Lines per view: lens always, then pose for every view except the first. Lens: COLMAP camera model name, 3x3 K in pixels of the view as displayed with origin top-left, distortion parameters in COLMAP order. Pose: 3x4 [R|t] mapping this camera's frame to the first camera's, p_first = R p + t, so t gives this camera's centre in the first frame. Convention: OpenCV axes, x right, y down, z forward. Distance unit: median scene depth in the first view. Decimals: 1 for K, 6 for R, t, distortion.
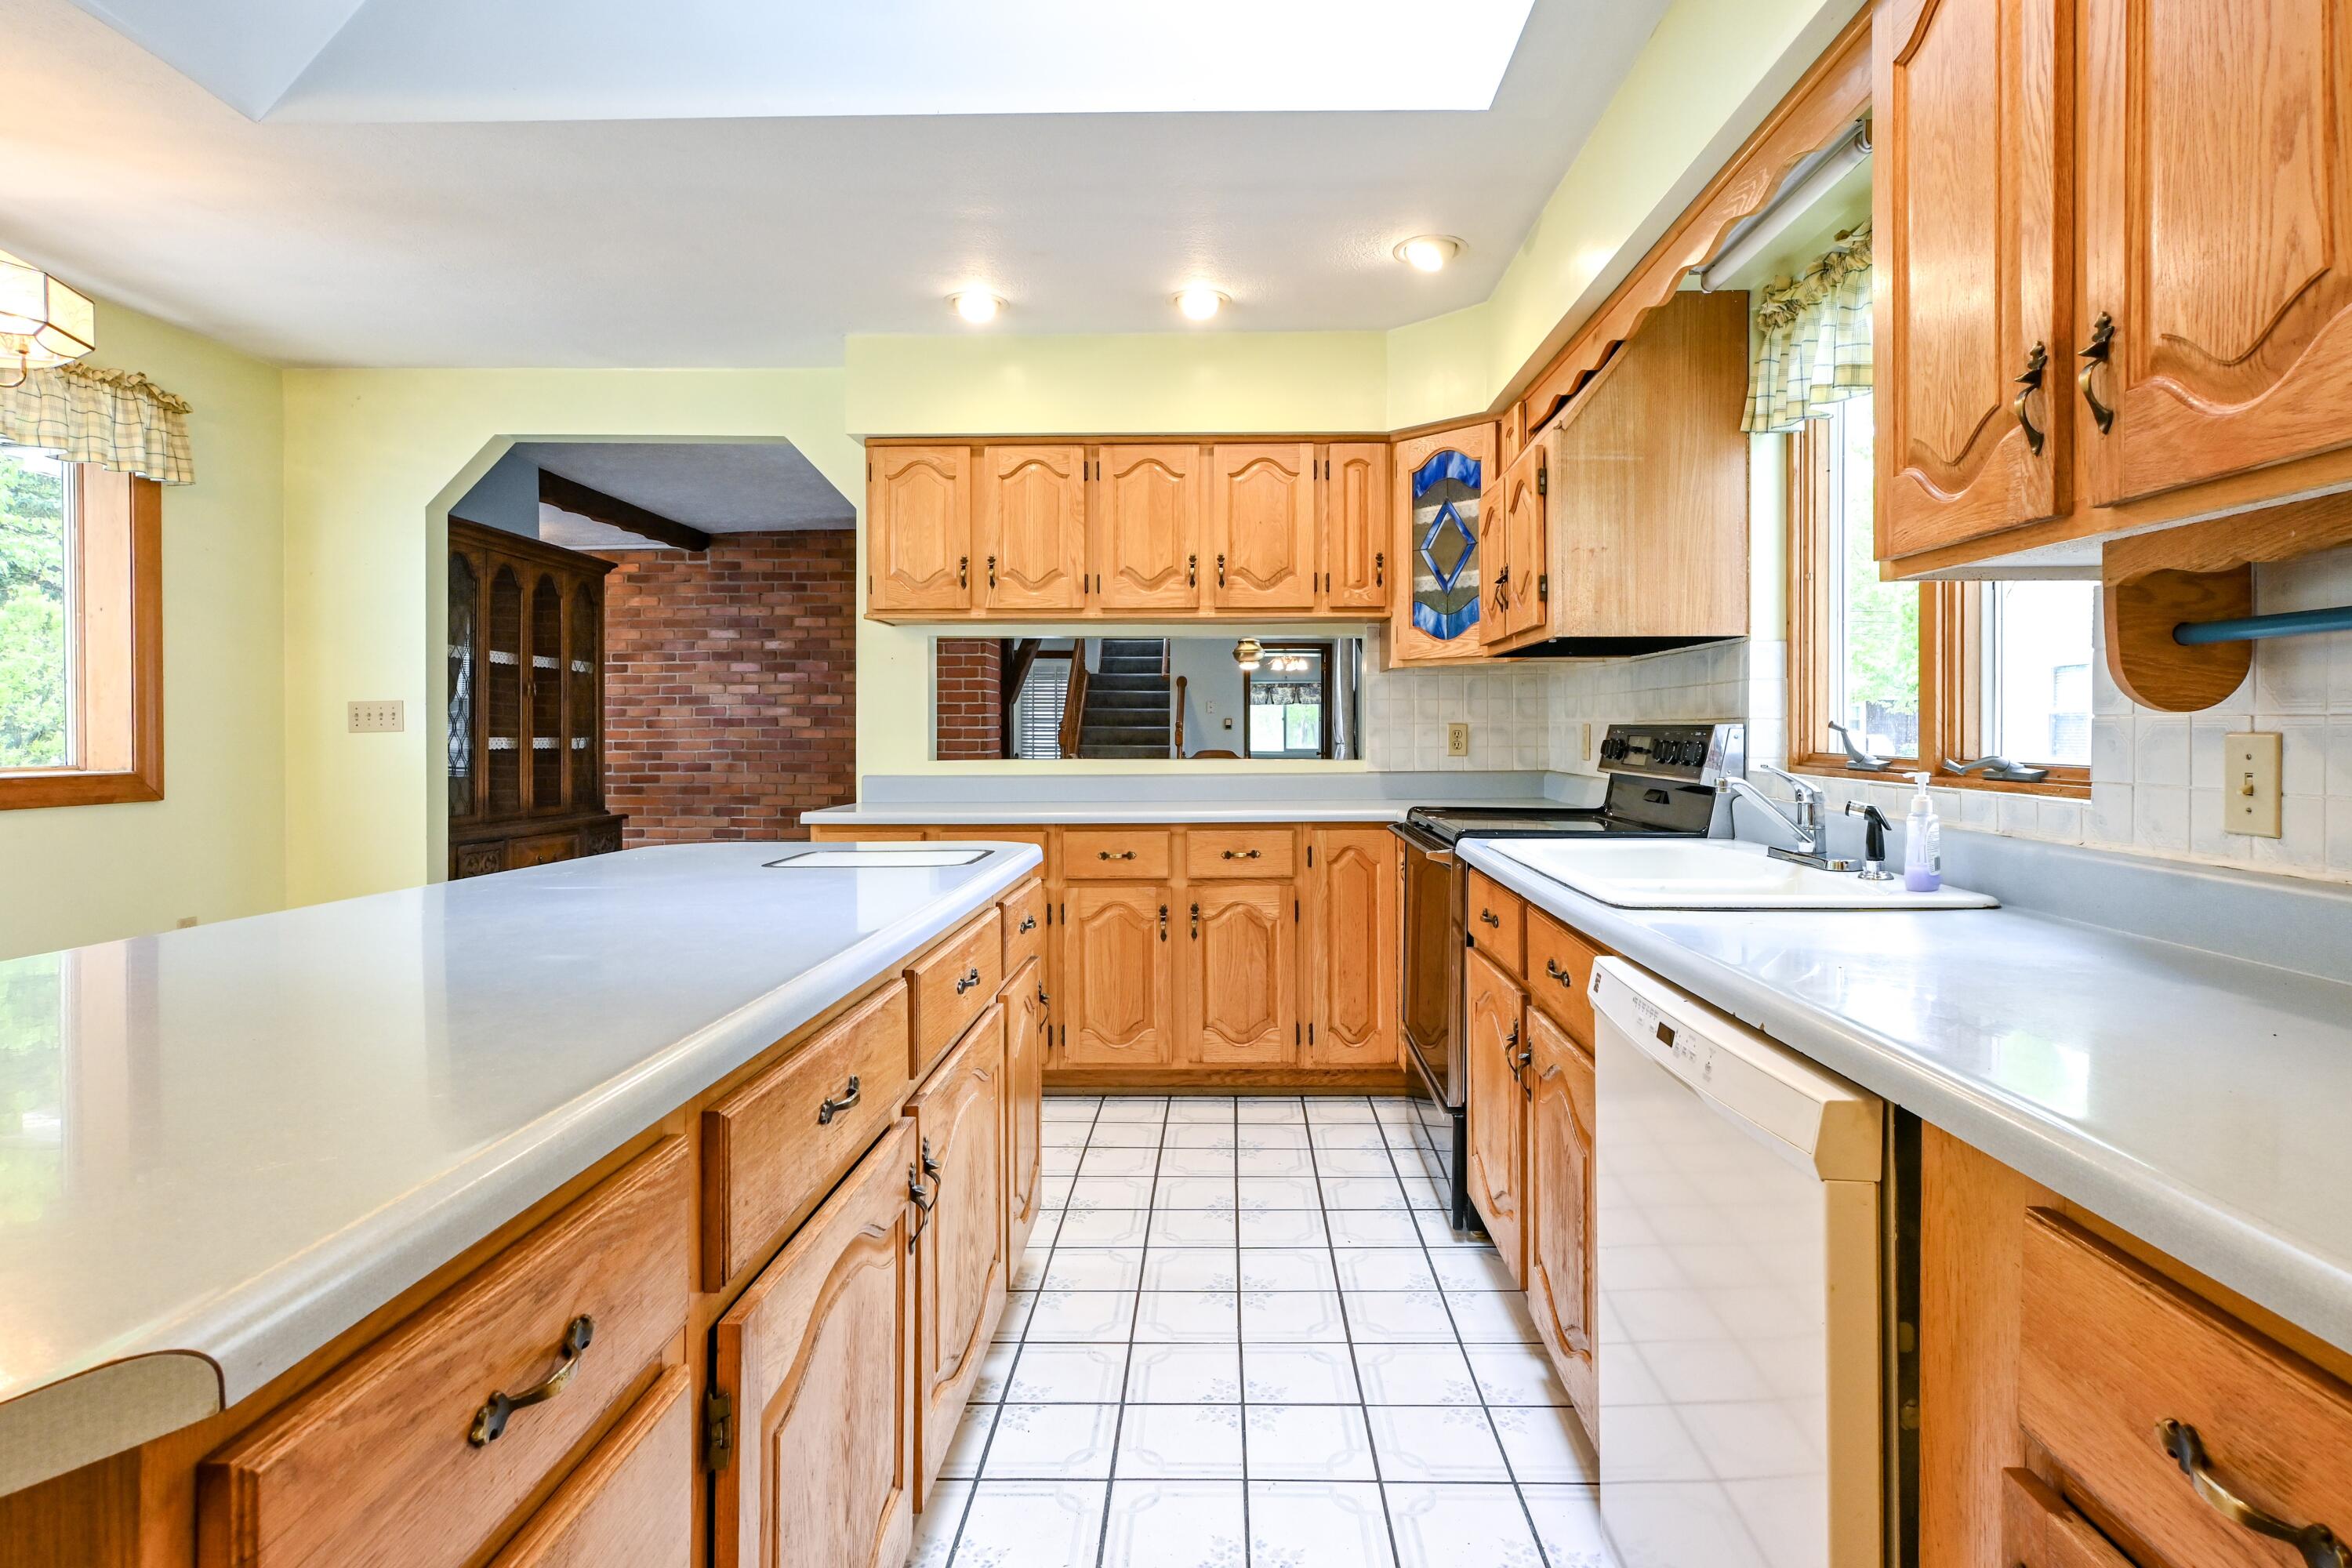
lens RADIAL K [[1189.1, 0, 1227.8], [0, 1189.1, 743.9], [0, 0, 1]] dist [-0.015782, 0.000427]
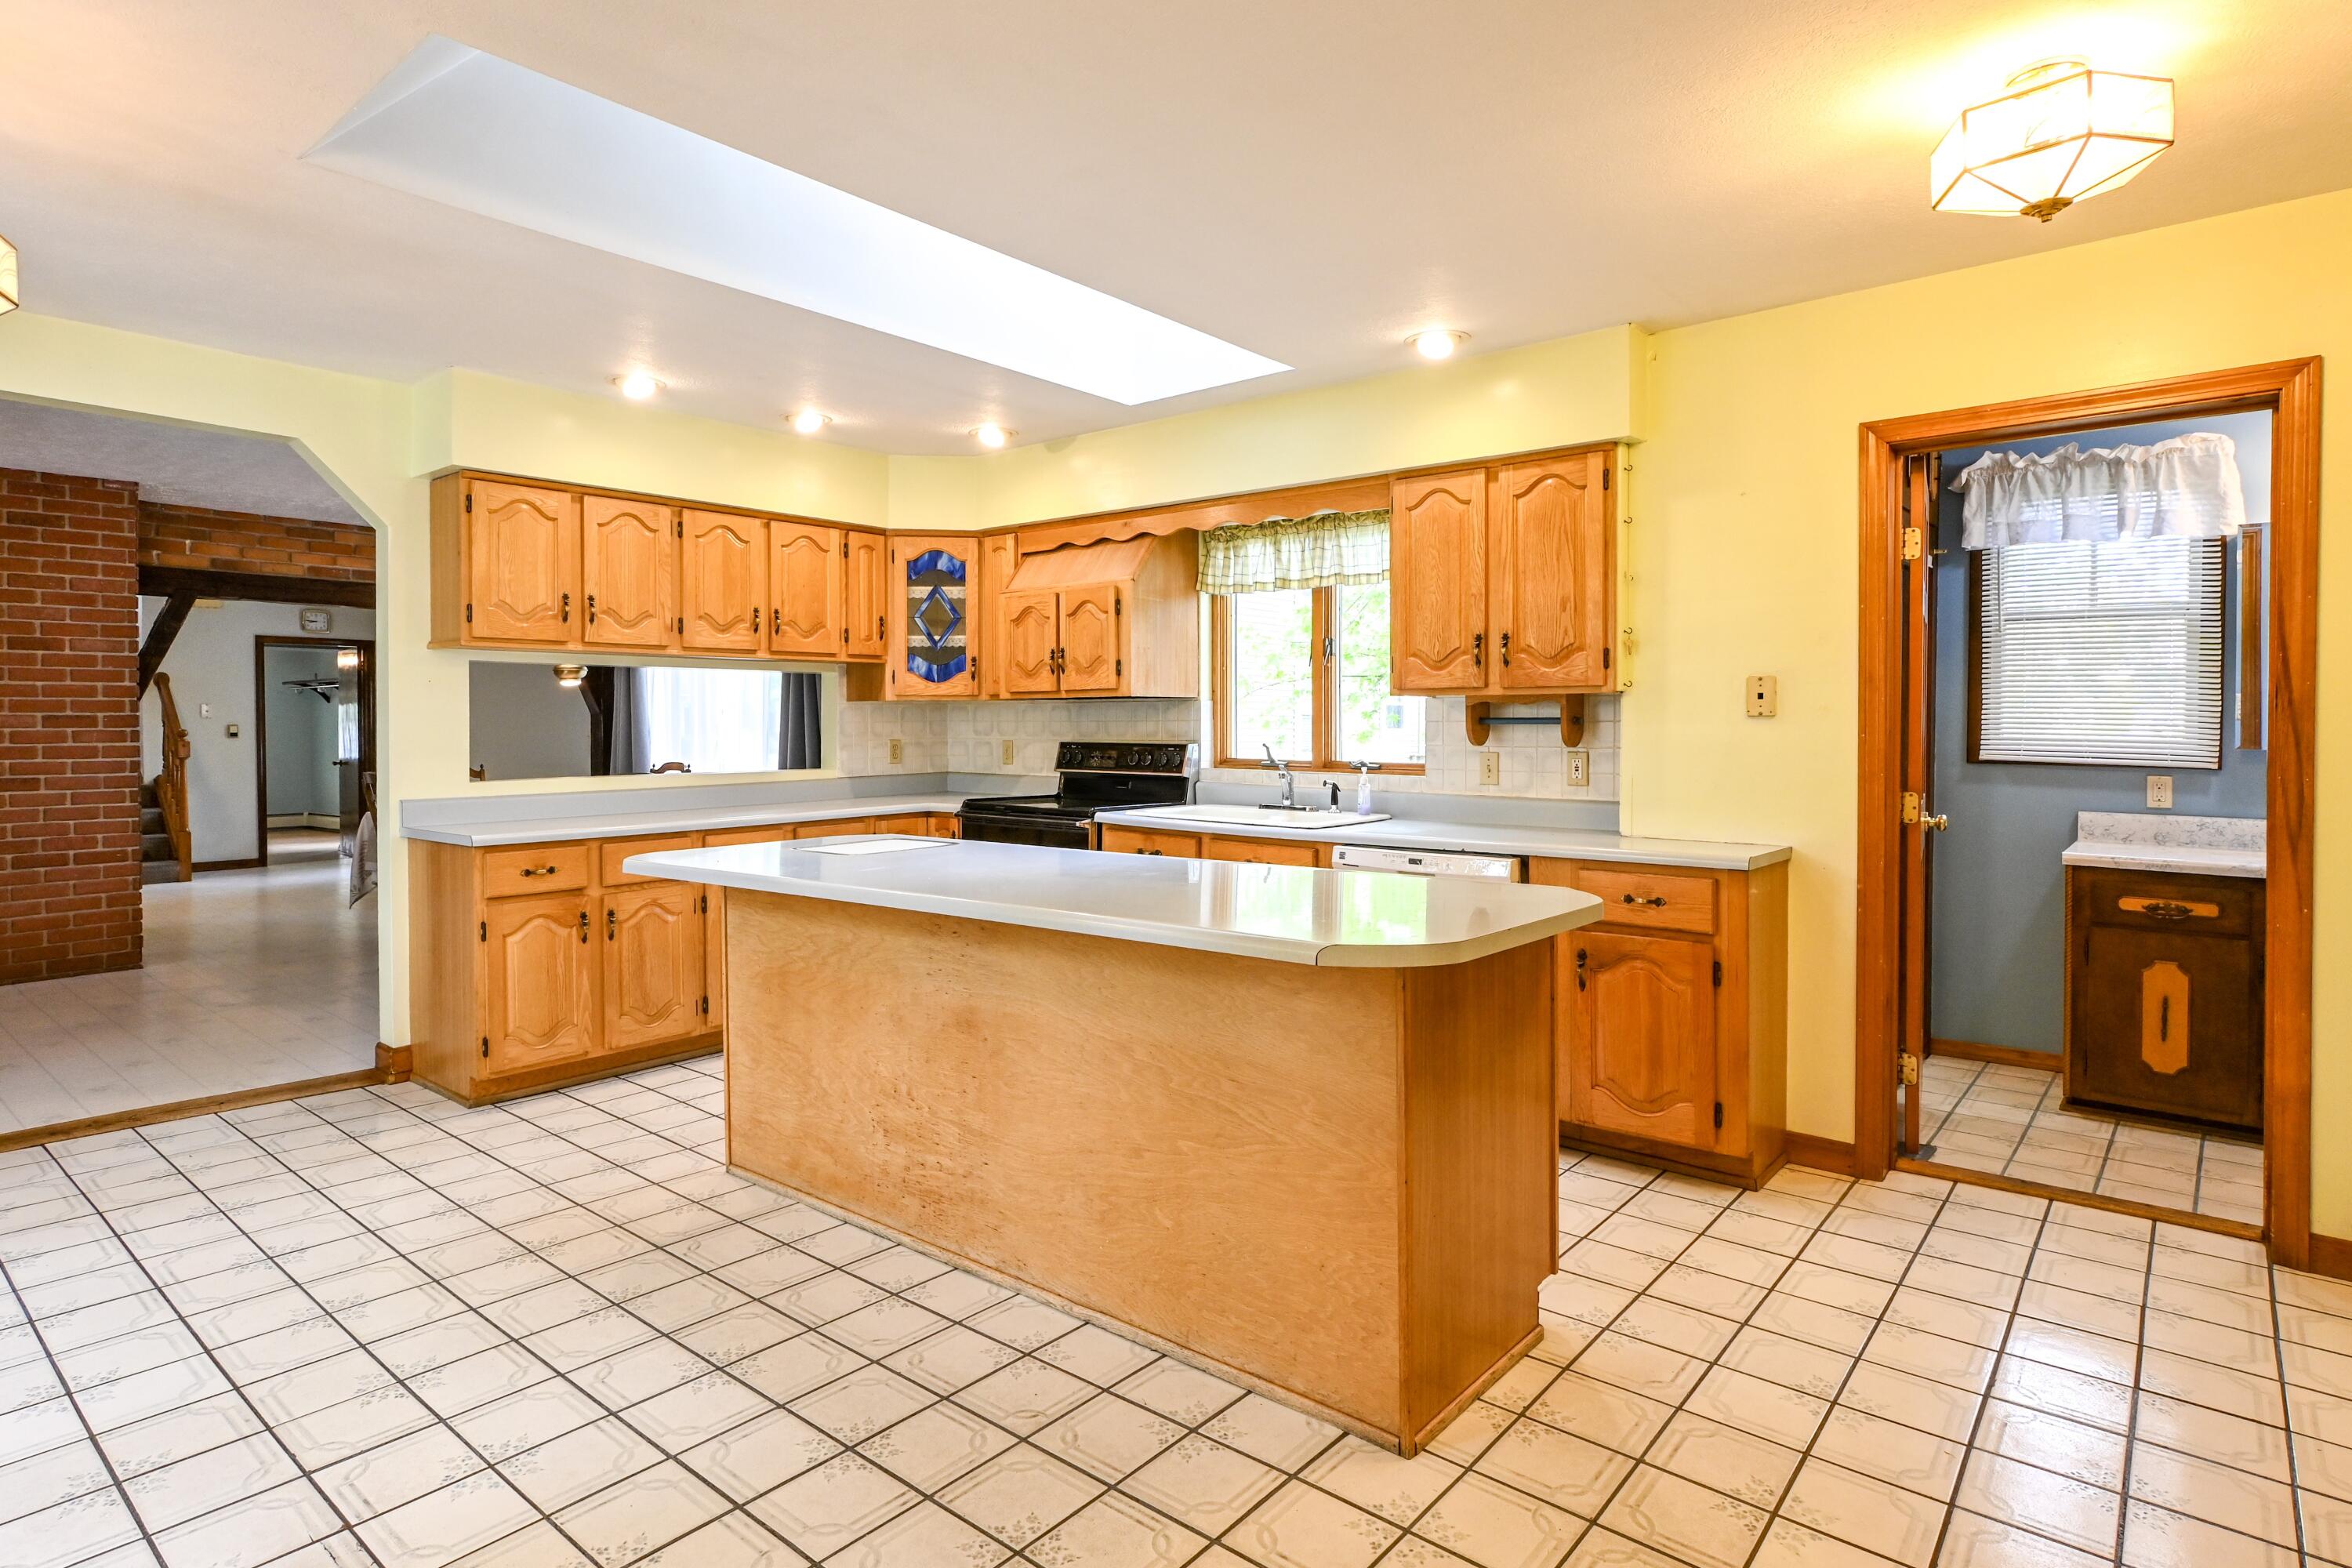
lens RADIAL K [[1230.5, 0, 1173.4], [0, 1230.5, 734.8], [0, 0, 1]] dist [0.022720, 0.000514]
pose [[0.633077, -0.010350, 0.774020, -0.693293], [0.012218, 0.999920, 0.003377, -0.023648], [-0.773992, 0.007320, 0.633153, -0.135724]]
